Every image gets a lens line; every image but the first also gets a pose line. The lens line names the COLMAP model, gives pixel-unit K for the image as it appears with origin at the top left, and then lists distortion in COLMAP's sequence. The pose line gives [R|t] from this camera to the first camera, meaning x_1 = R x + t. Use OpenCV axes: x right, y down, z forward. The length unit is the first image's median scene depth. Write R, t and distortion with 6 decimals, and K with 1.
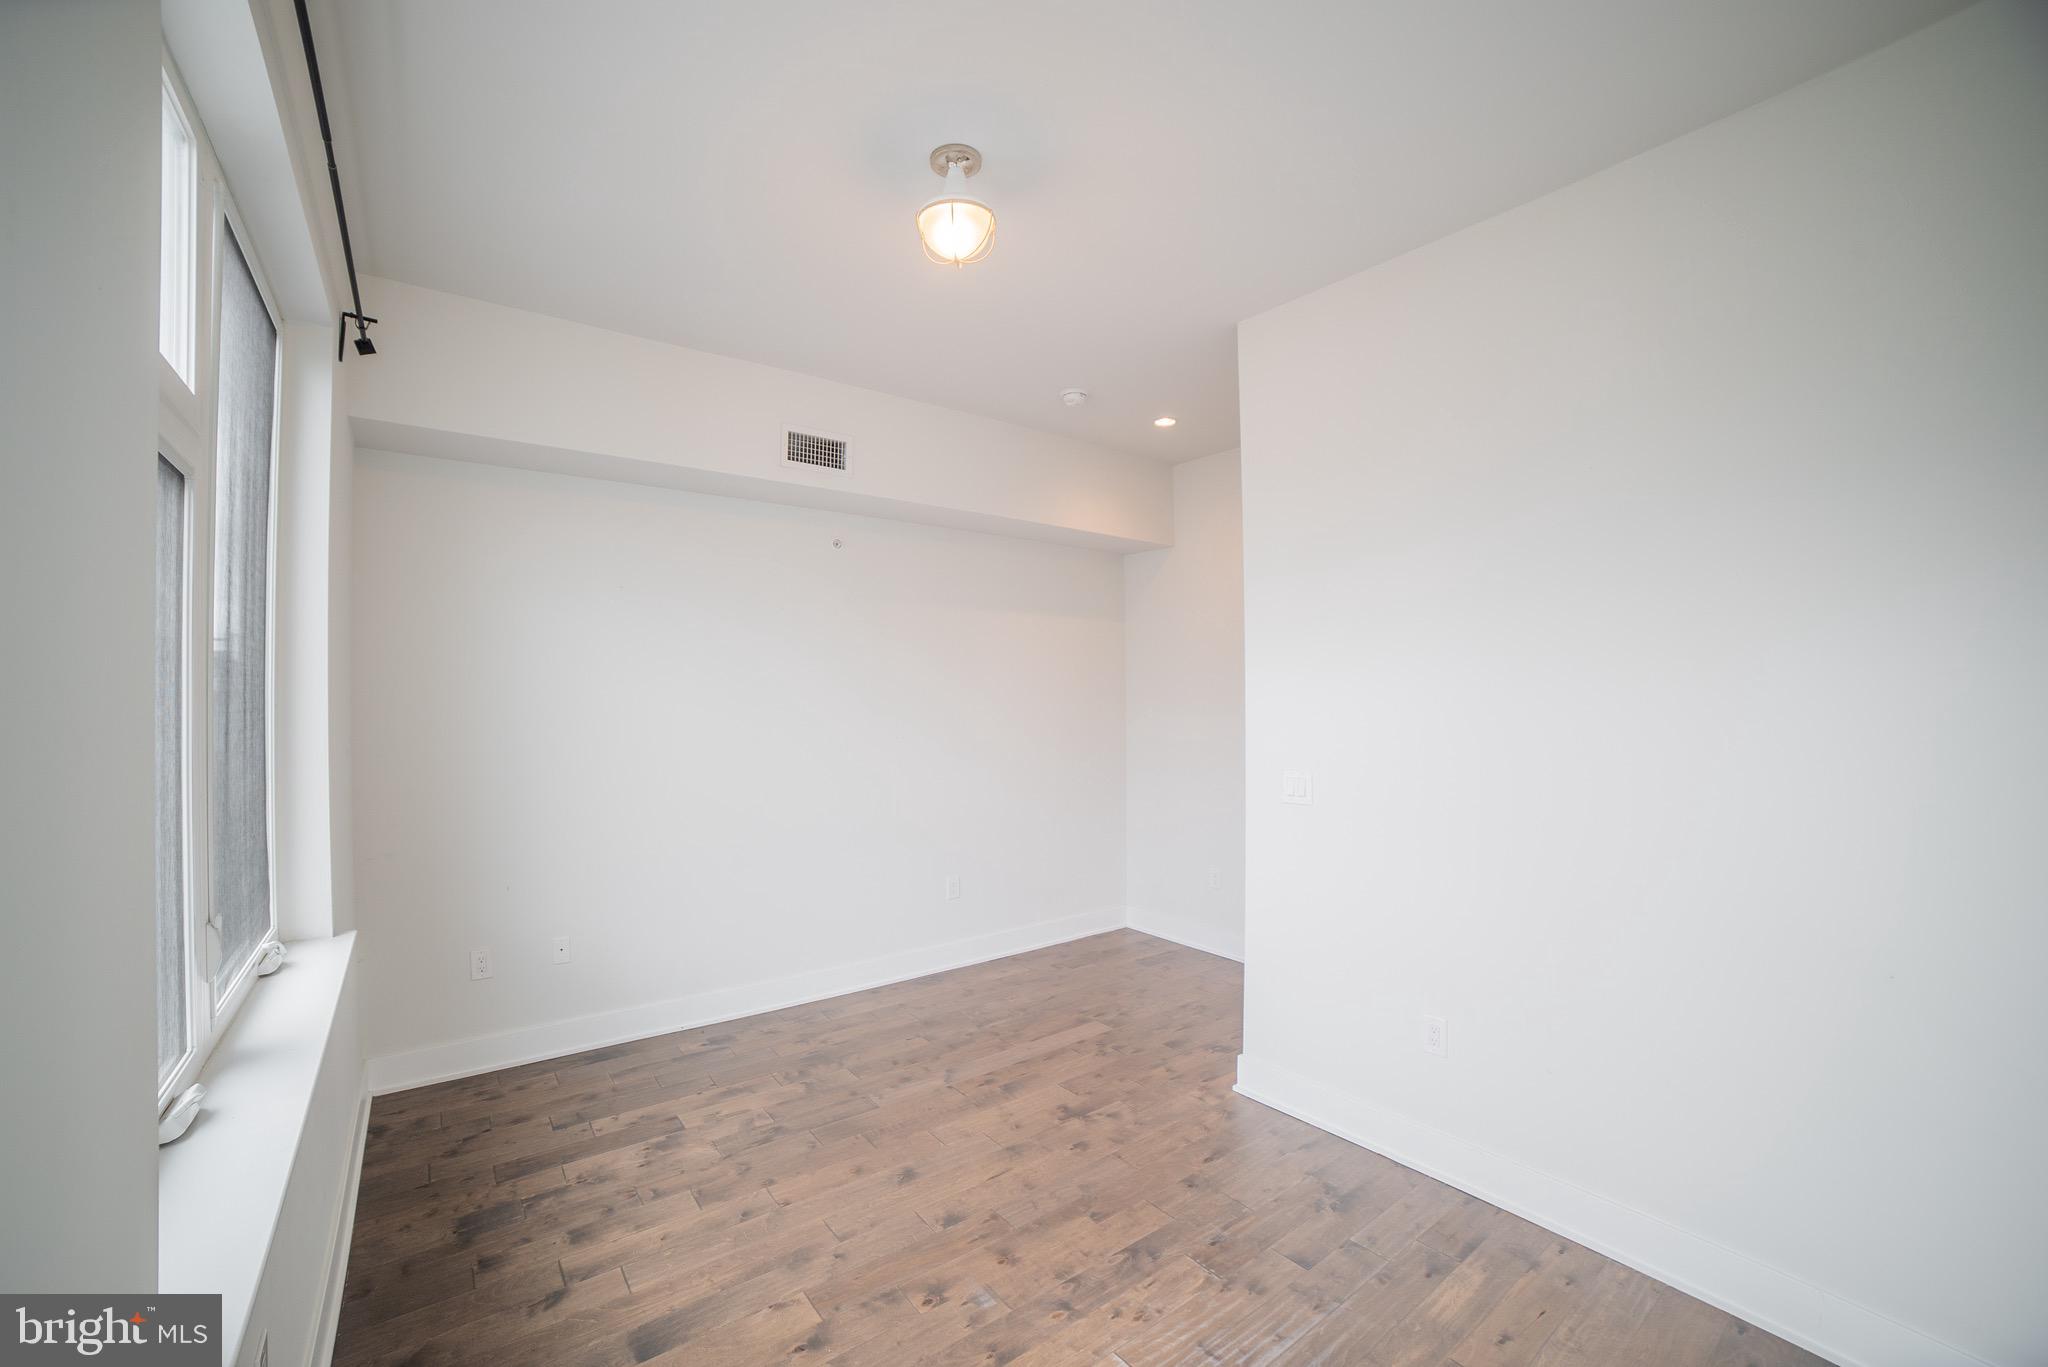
lens RADIAL K [[825.8, 0, 1011.6], [0, 825.8, 683.8], [0, 0, 1]] dist [-0.106356, 0.034414]
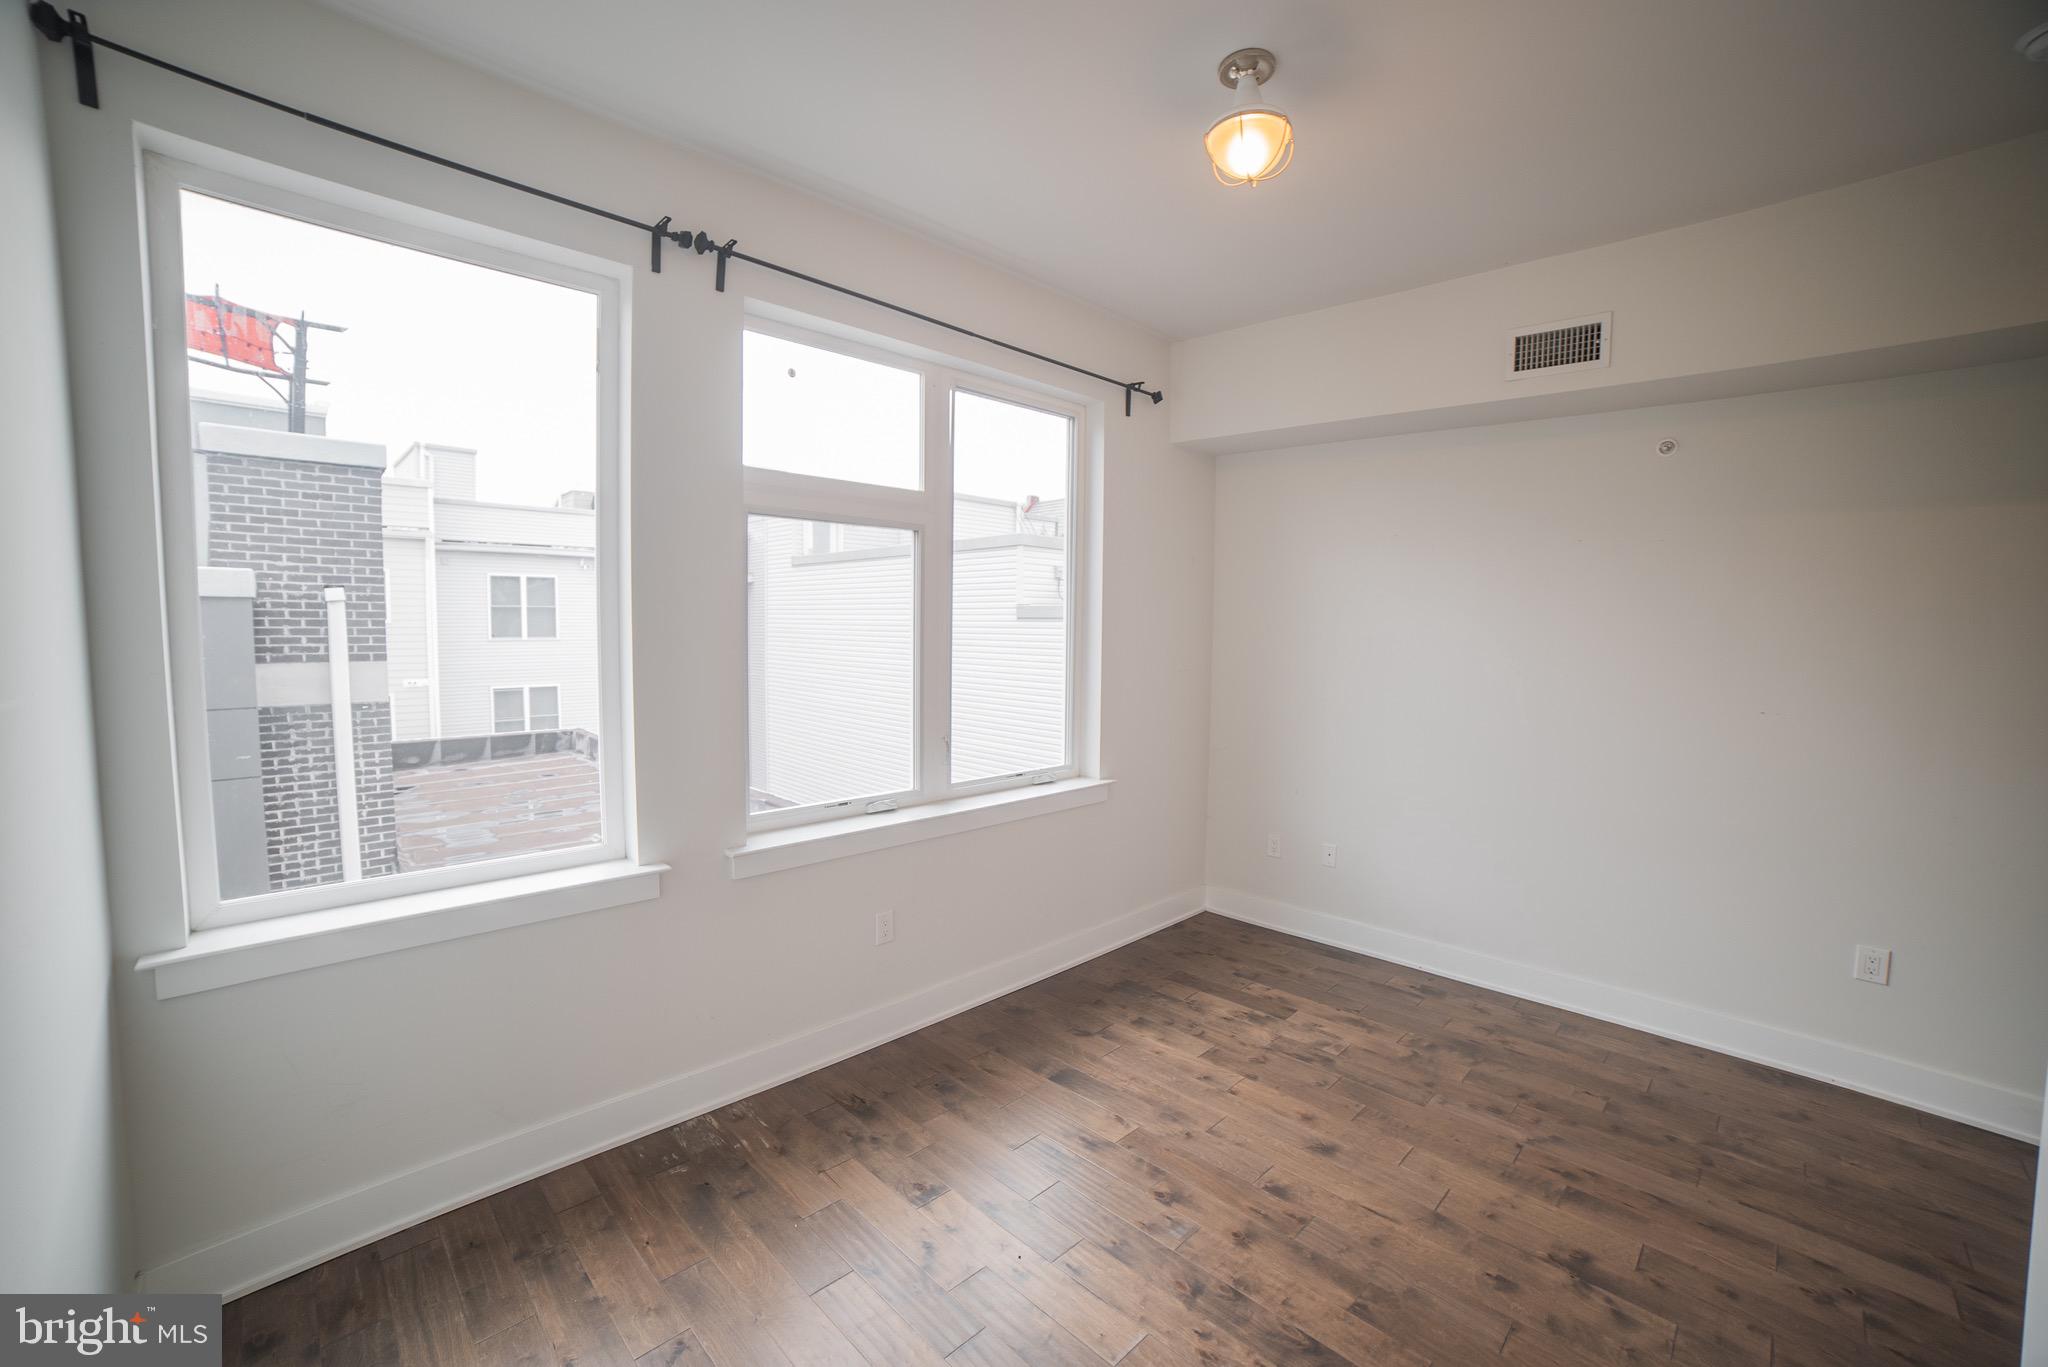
lens RADIAL K [[822.7, 0, 1012.4], [0, 822.7, 682.8], [0, 0, 1]] dist [-0.108180, 0.037316]
pose [[0.125453, 0.074253, -0.989317, 0.658811], [0.000935, 0.997186, 0.074963, -0.012644], [0.992099, -0.010329, 0.125030, 0.472359]]
